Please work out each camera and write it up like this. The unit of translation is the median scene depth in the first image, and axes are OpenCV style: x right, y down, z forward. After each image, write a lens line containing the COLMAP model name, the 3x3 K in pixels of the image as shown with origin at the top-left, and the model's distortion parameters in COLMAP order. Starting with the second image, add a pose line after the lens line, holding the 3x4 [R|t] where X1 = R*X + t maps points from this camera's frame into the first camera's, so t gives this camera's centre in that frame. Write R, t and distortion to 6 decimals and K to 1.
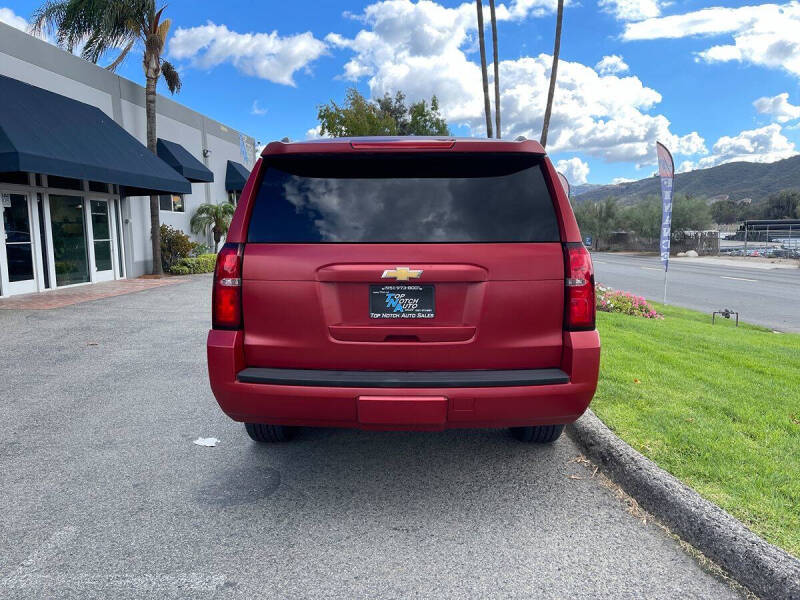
lens RADIAL K [[608.2, 0, 392.5], [0, 608.2, 299.7], [0, 0, 1]] dist [0.046311, -0.034193]
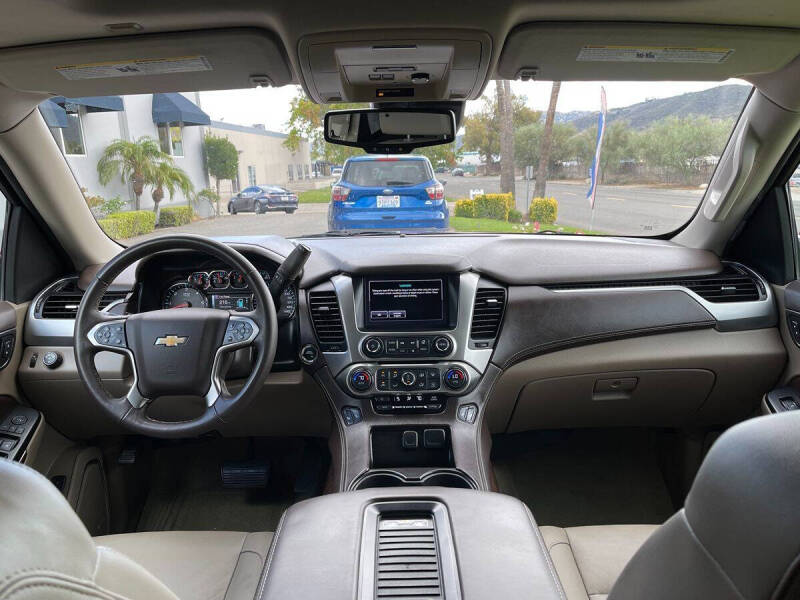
lens RADIAL K [[608.2, 0, 392.5], [0, 608.2, 299.7], [0, 0, 1]] dist [0.046311, -0.034193]
pose [[0.999383, -0.030218, 0.017919, 0.004904], [0.028173, 0.994063, 0.105094, -0.044793], [-0.020988, -0.104525, 0.994301, 0.299159]]
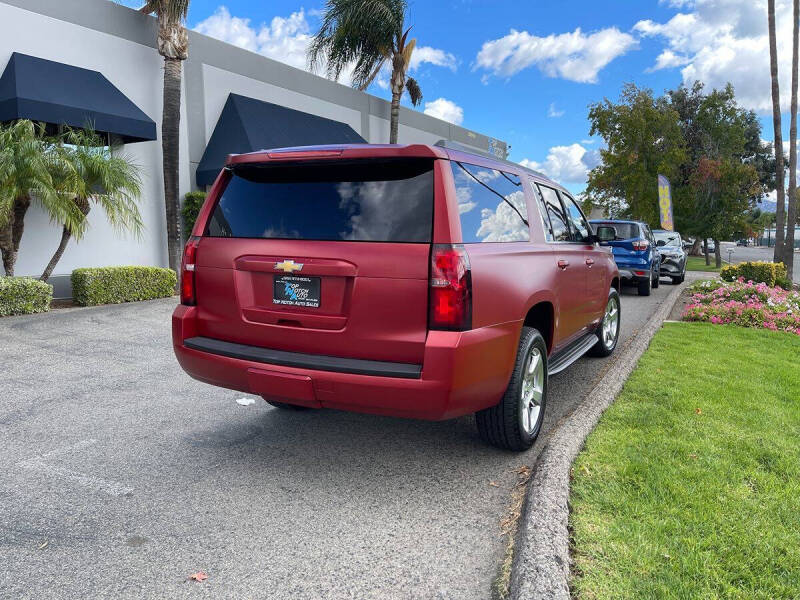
lens RADIAL K [[608.2, 0, 392.5], [0, 608.2, 299.7], [0, 0, 1]] dist [0.046311, -0.034193]
pose [[0.895868, 0.068970, -0.438935, 0.114562], [-0.070887, 0.997412, 0.012043, -0.001195], [0.438629, 0.020326, 0.898438, 0.008649]]
